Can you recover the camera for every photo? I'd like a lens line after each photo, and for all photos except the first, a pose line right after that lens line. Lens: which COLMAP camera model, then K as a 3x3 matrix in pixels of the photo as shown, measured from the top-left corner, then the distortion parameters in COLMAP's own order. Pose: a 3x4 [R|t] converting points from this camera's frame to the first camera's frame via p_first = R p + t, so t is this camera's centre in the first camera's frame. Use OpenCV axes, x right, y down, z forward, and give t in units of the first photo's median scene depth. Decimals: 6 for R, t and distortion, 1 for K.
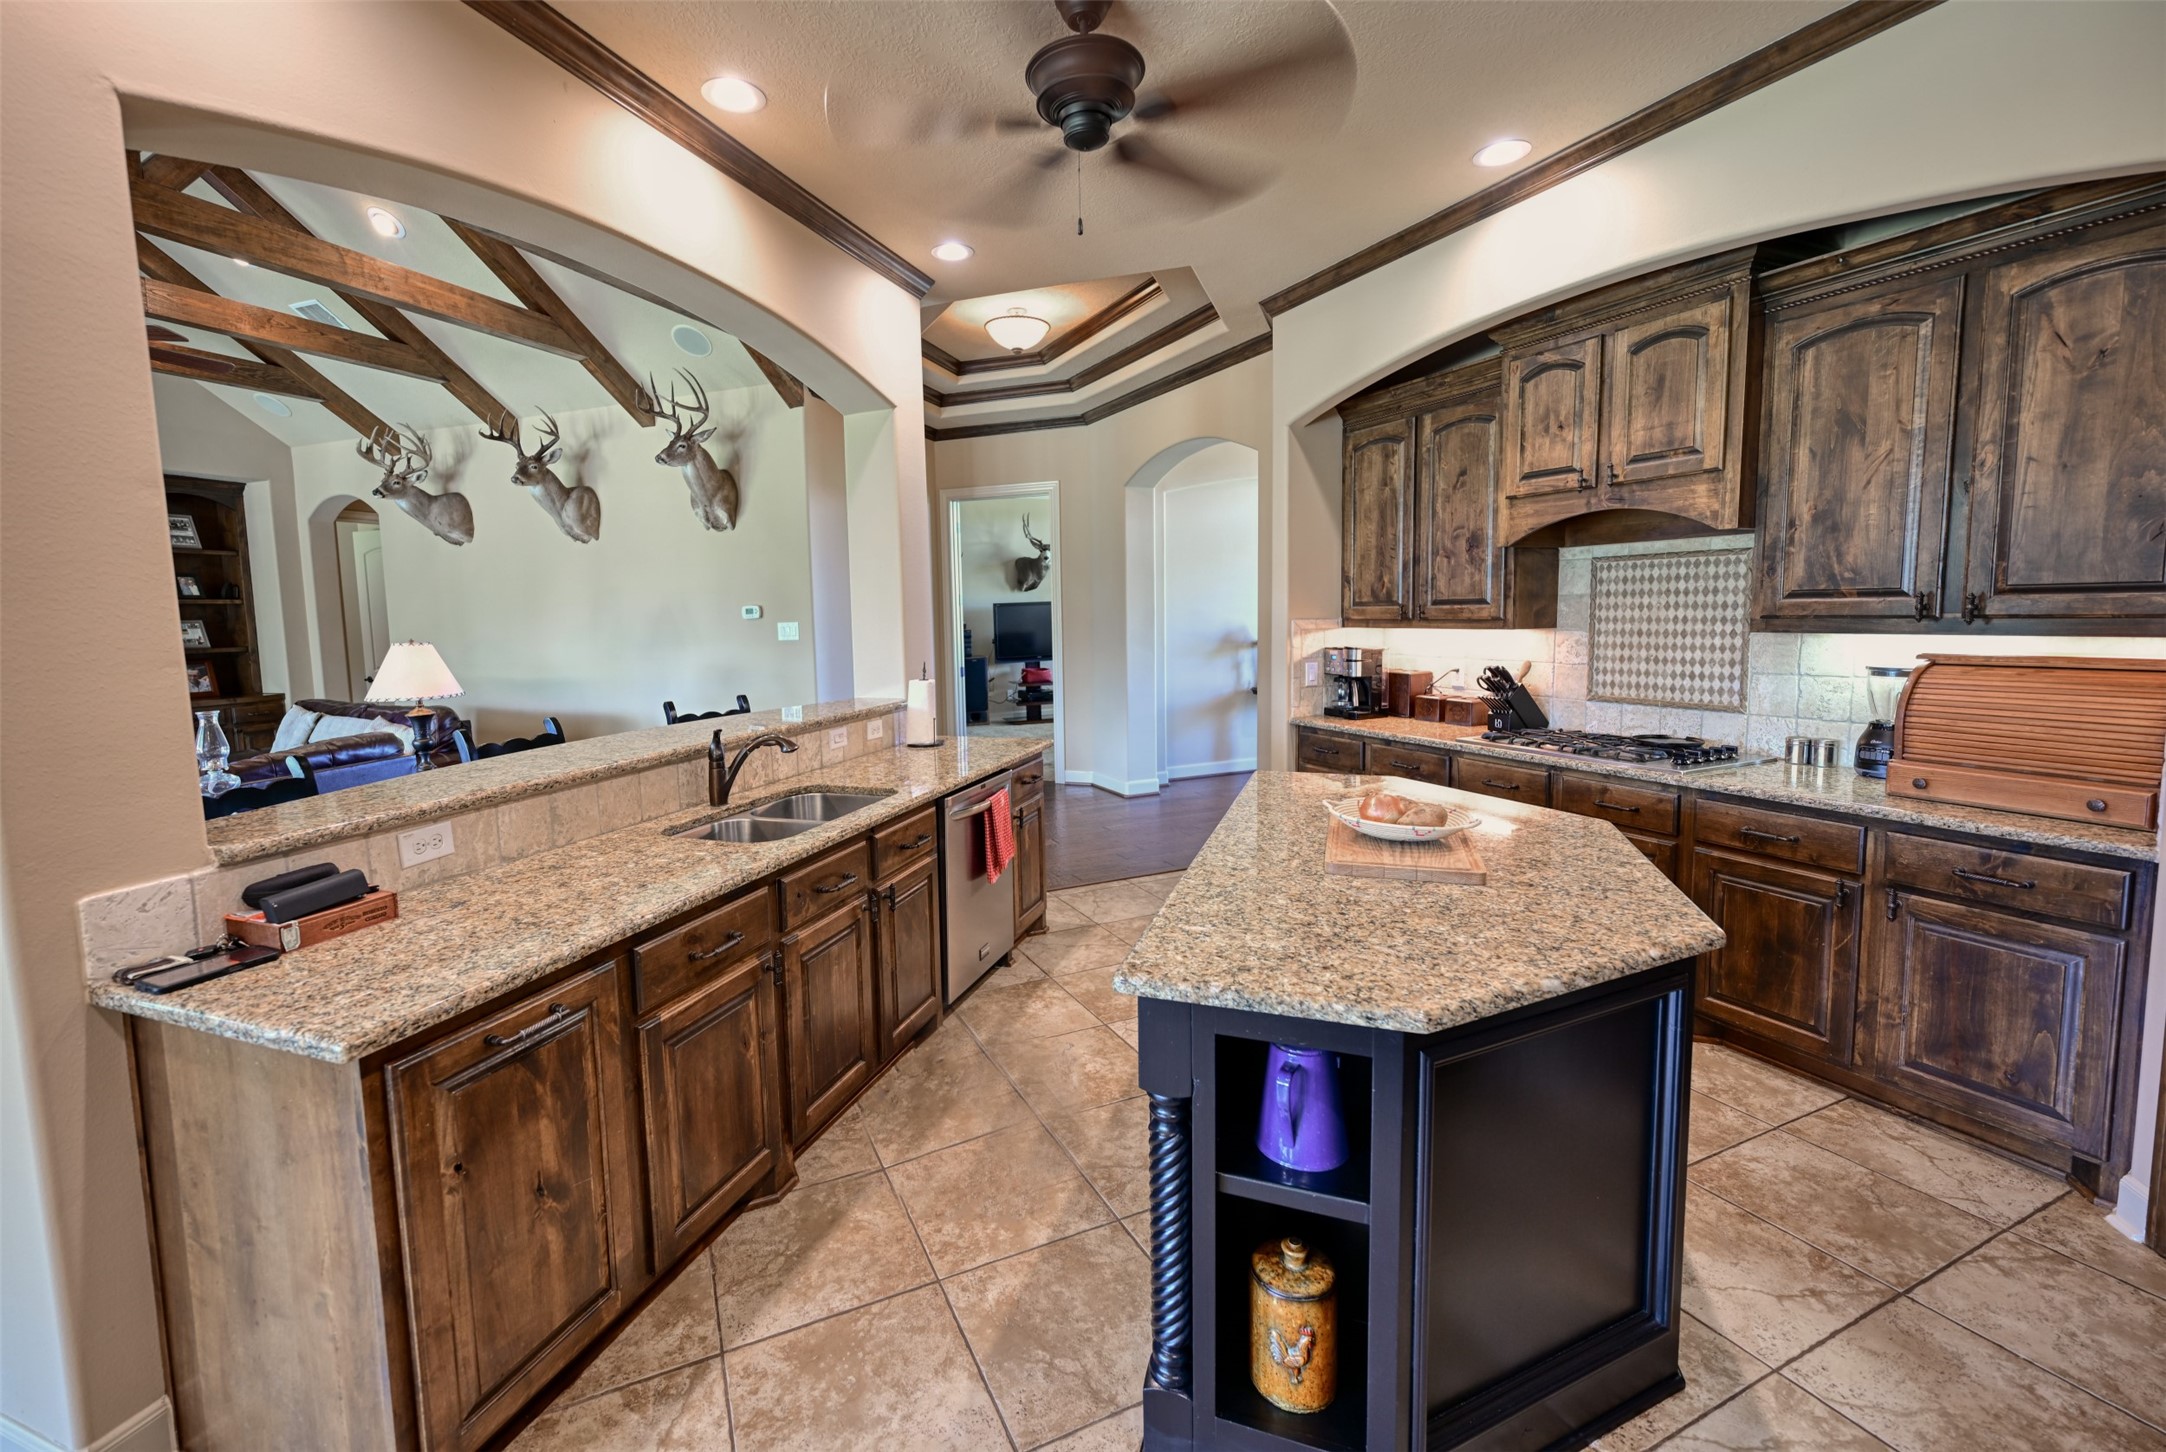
lens RADIAL K [[898.5, 0, 1030.7], [0, 898.5, 691.4], [0, 0, 1]] dist [-0.000193, -0.000048]
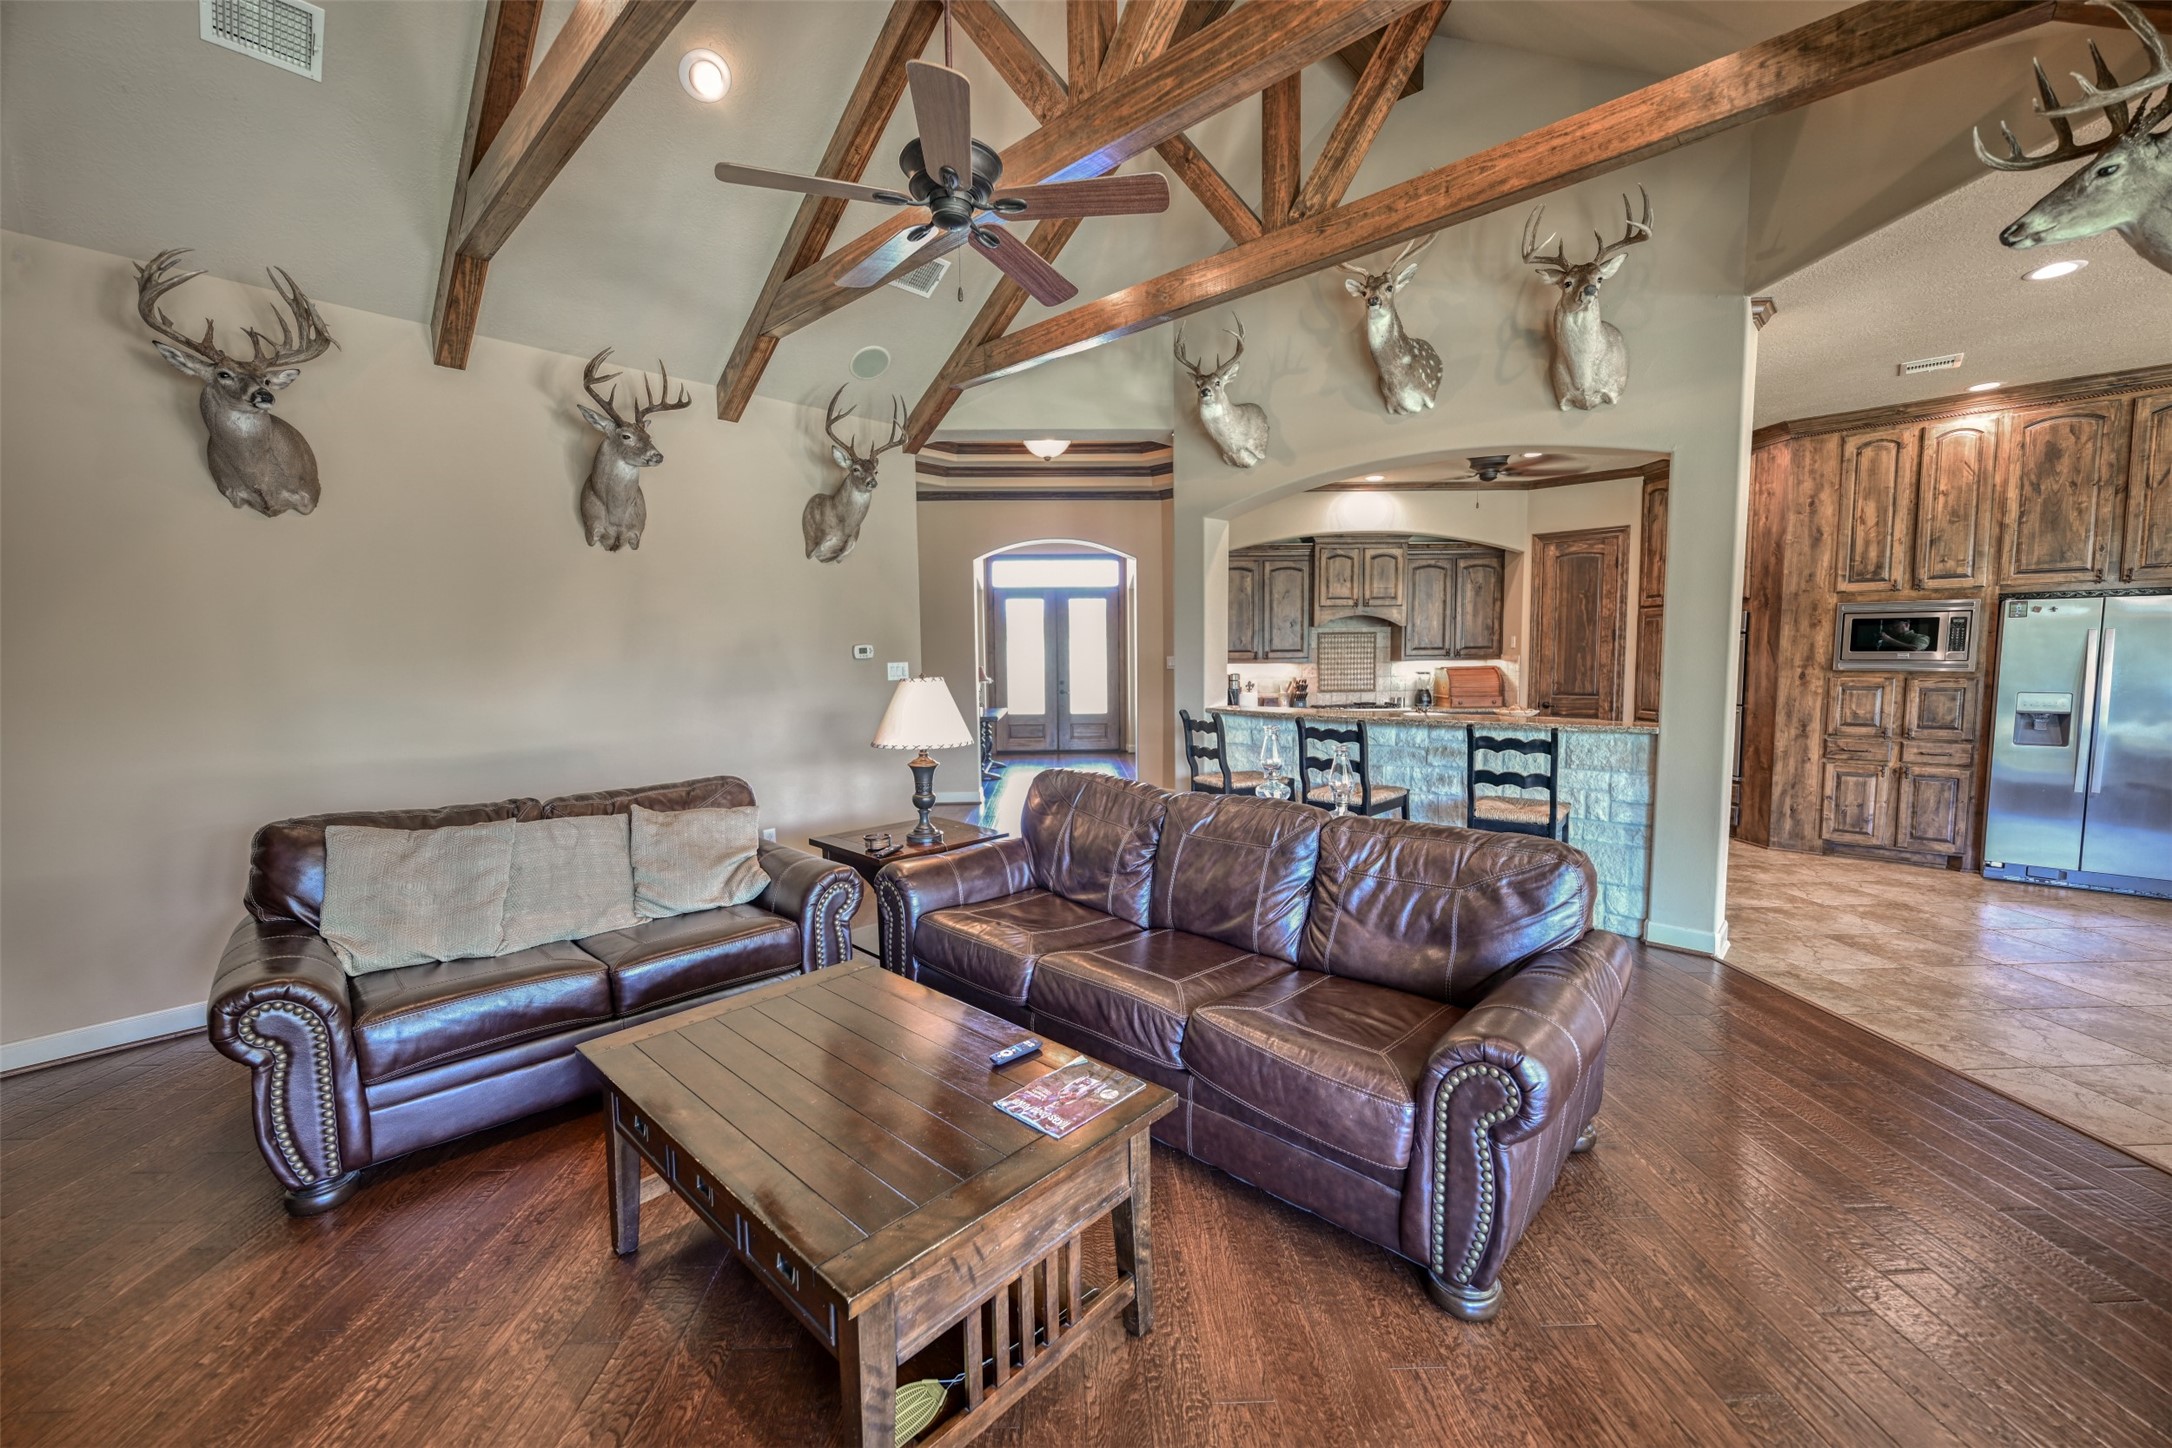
lens RADIAL K [[862.5, 0, 1086.0], [0, 862.5, 724.0], [0, 0, 1]] dist [0.000760, -0.000182]
pose [[0.373741, -0.059768, 0.925605, -1.850491], [0.089596, 0.995581, 0.028110, -0.027810], [-0.923196, 0.072425, 0.377445, 0.756073]]
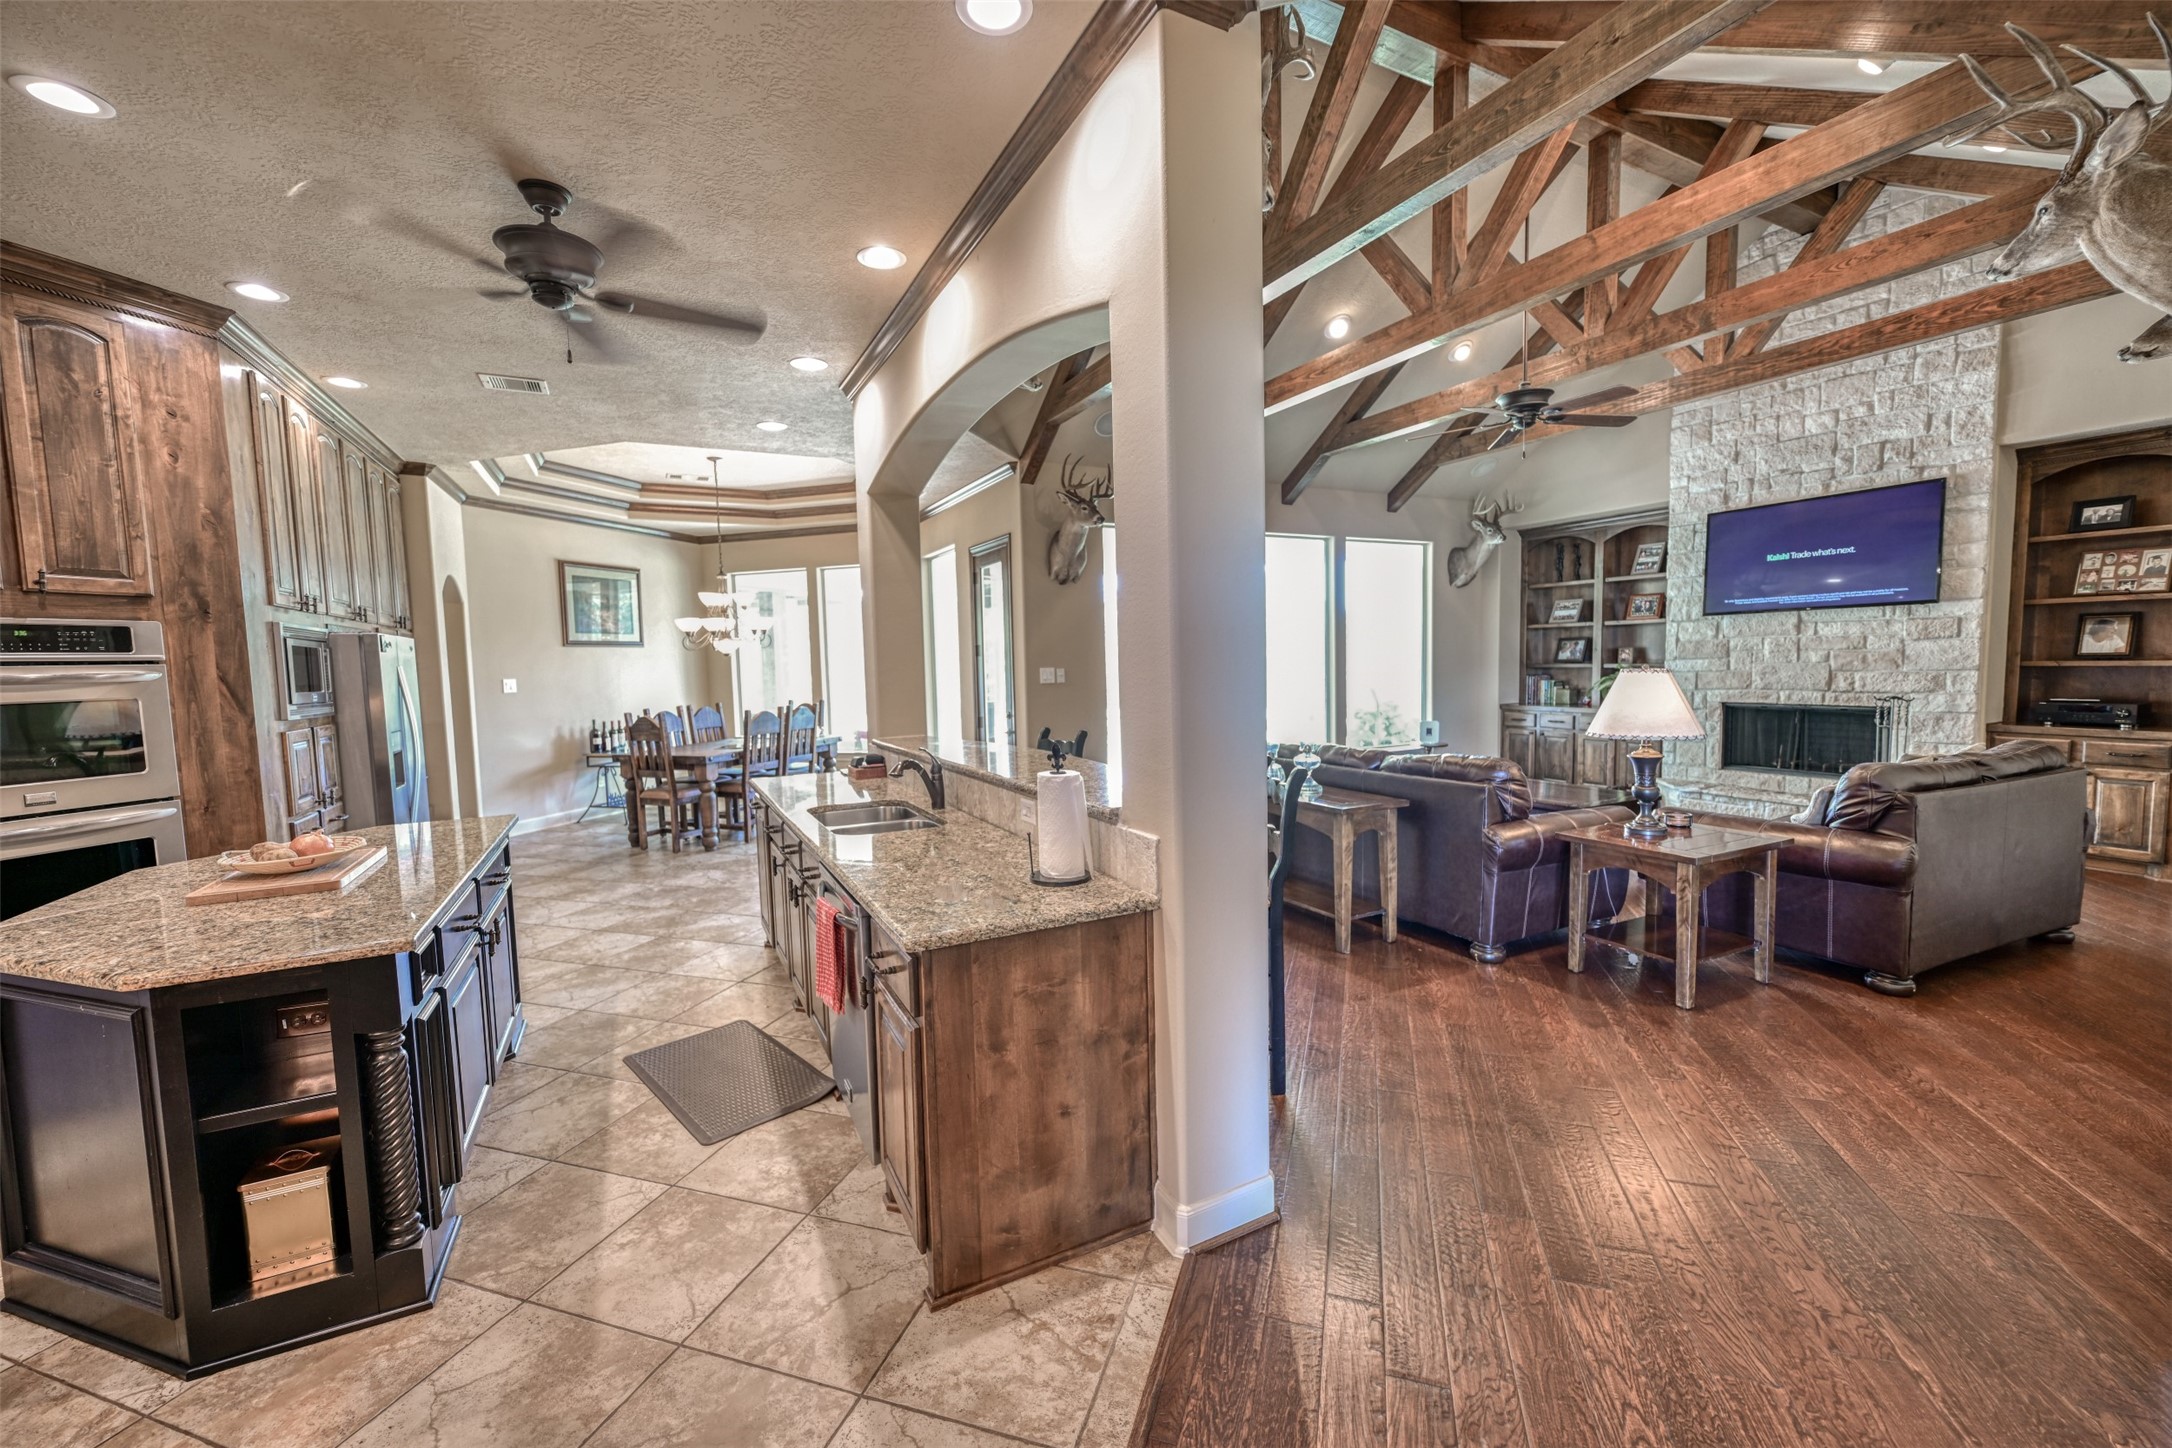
lens RADIAL K [[862.5, 0, 1086.0], [0, 862.5, 724.0], [0, 0, 1]] dist [0.000760, -0.000182]
pose [[-0.668292, 0.095275, -0.737773, 0.321855], [-0.027148, 0.987980, 0.152177, -0.147151], [0.743404, 0.121728, -0.657673, 1.527674]]
